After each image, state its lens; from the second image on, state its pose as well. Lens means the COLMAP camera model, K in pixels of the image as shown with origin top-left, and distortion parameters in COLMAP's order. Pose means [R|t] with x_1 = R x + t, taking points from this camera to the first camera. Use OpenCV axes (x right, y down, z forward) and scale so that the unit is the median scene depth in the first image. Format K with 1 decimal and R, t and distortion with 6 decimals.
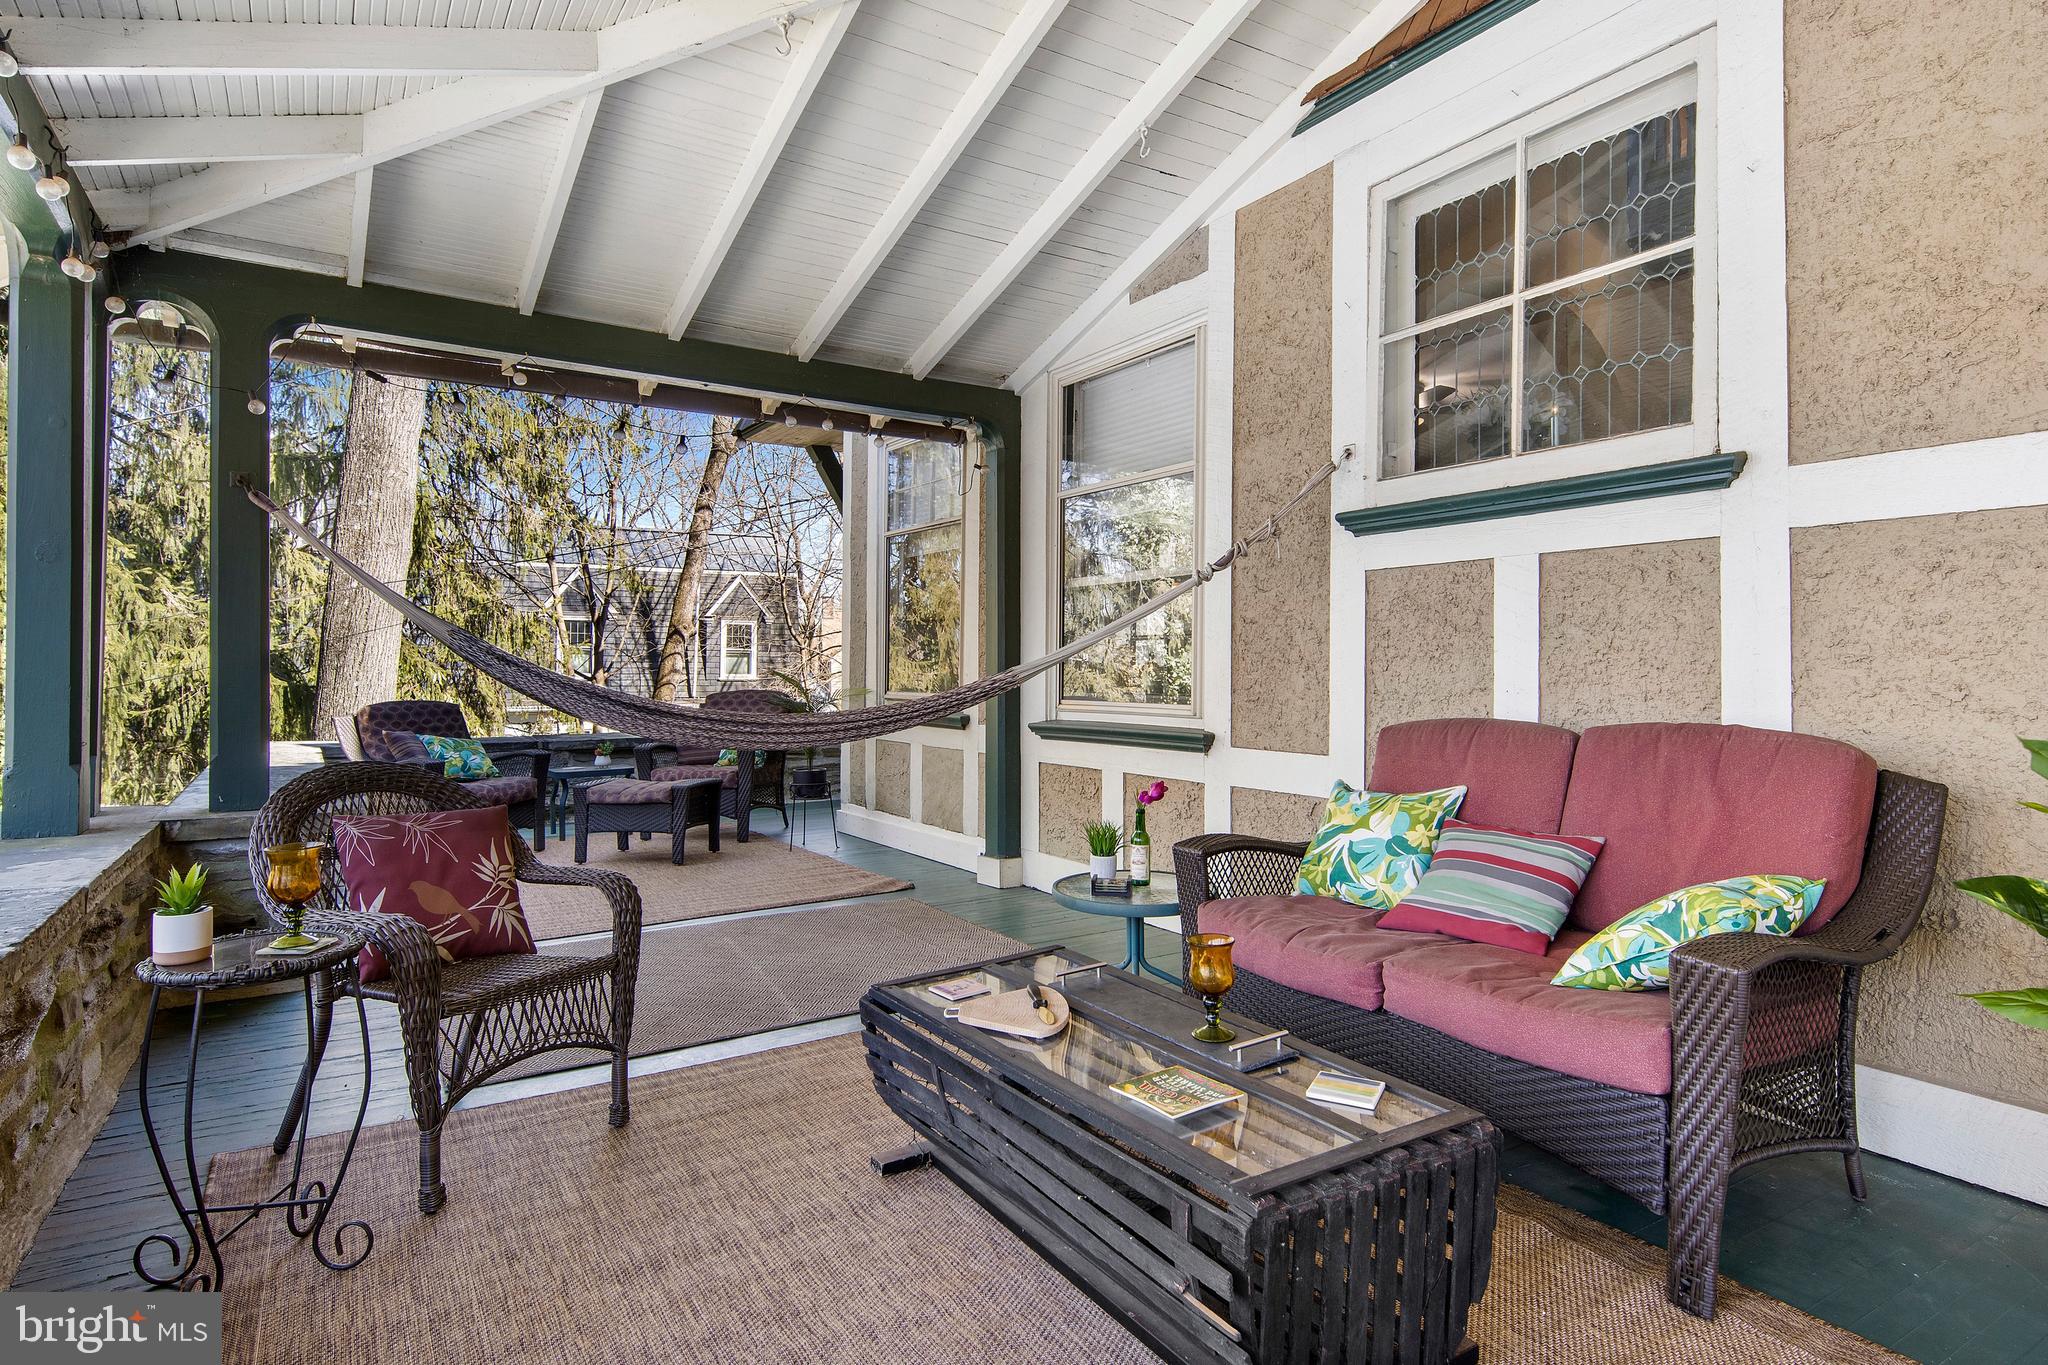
lens RADIAL K [[1107.7, 0, 1024.3], [0, 1107.7, 667.1], [0, 0, 1]] dist [0.013418, 0.001012]
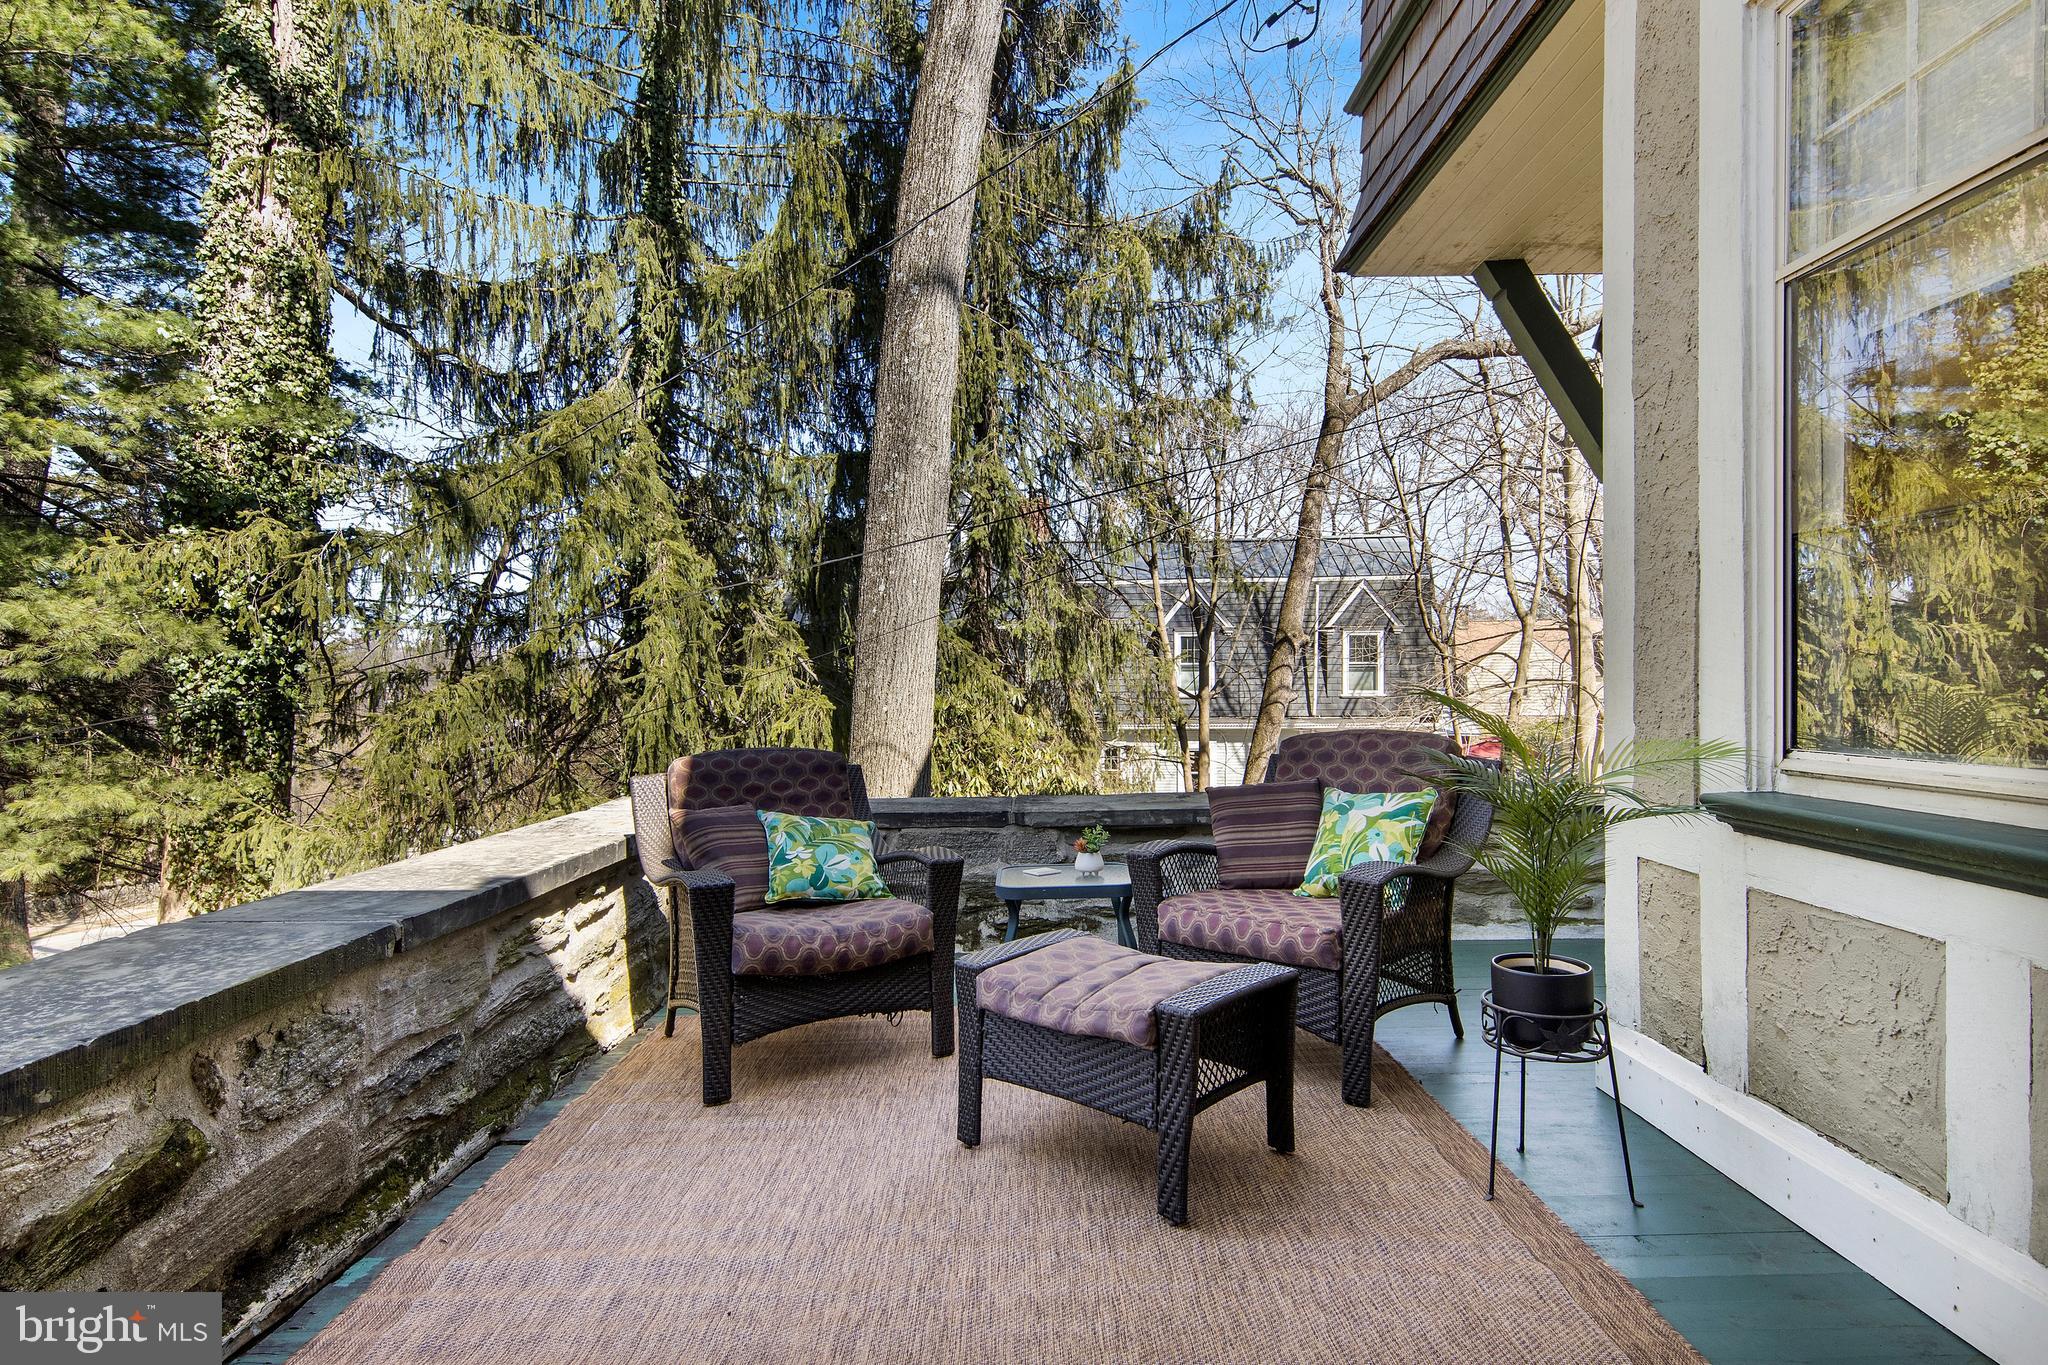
lens RADIAL K [[1051.6, 0, 1034.2], [0, 1051.6, 688.7], [0, 0, 1]] dist [0.012215, -0.003546]
pose [[0.848456, -0.010343, -0.529165, -0.062430], [0.013152, 0.999912, 0.001545, 0.000631], [0.529102, -0.008270, 0.848518, 0.257894]]
